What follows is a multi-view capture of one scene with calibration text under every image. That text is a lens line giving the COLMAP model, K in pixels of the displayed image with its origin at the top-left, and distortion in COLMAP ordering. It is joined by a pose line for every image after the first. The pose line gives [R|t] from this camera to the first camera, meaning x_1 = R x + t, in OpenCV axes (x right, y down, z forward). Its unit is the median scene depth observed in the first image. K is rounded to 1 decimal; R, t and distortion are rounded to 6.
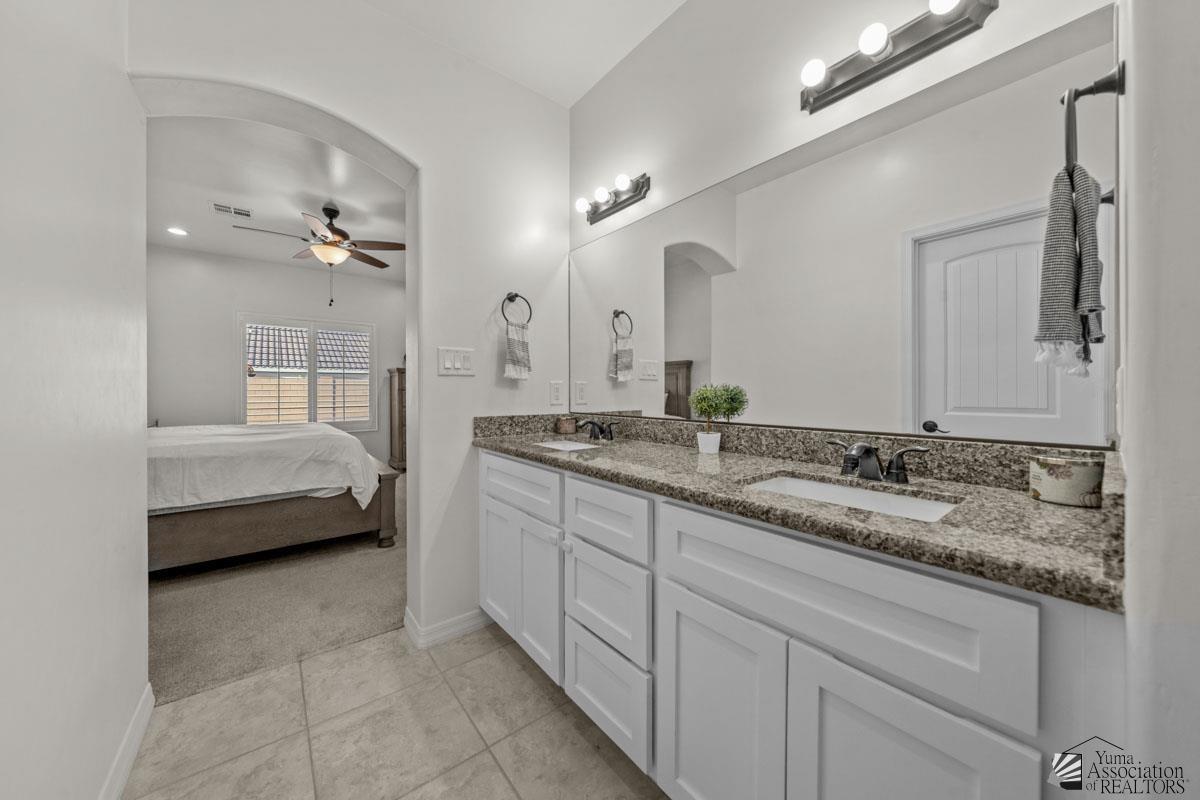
lens RADIAL K [[360.9, 0, 600.0], [0, 360.9, 400.0], [0, 0, 1]] dist [0.012784, 0.000022]
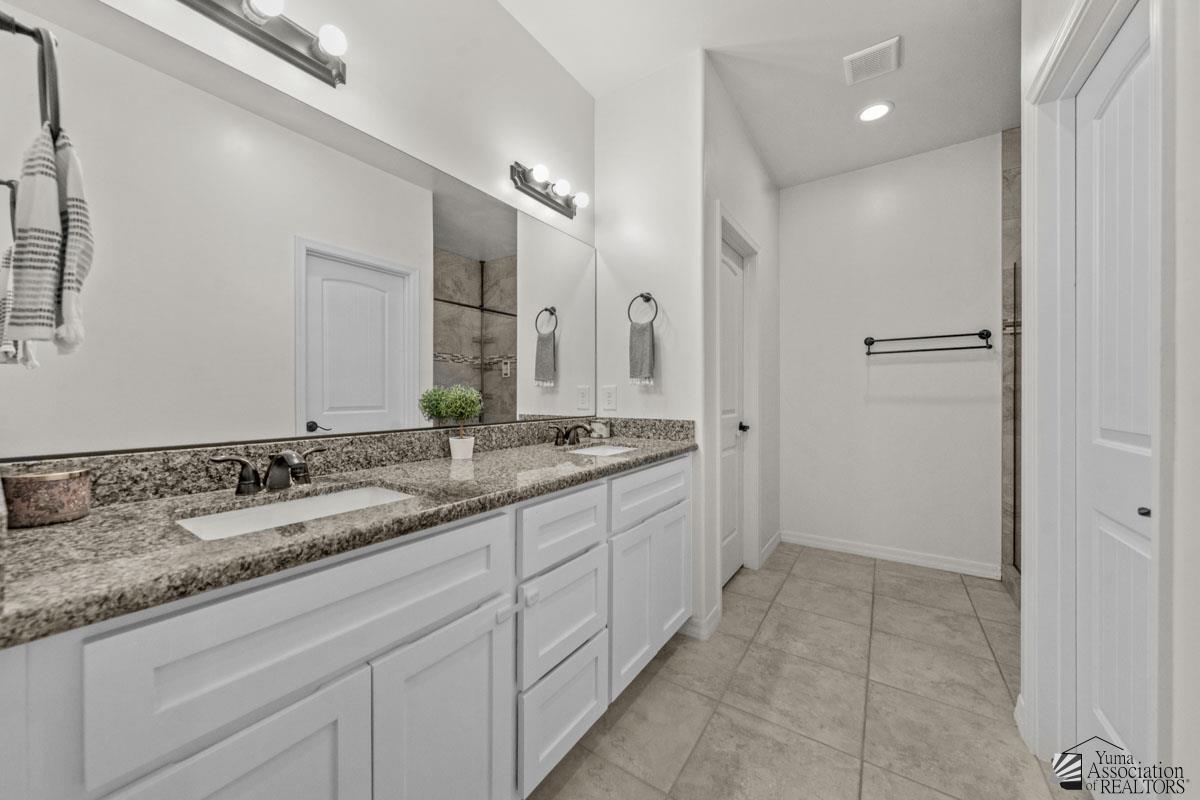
lens RADIAL K [[420.0, 0, 591.1], [0, 420.0, 393.0], [0, 0, 1]] dist [-0.000291, -0.000026]
pose [[-0.202783, -0.000080, 0.979224, -0.884842], [0.021269, 0.999764, 0.004486, -0.024235], [-0.978993, 0.021736, -0.202733, 0.942397]]
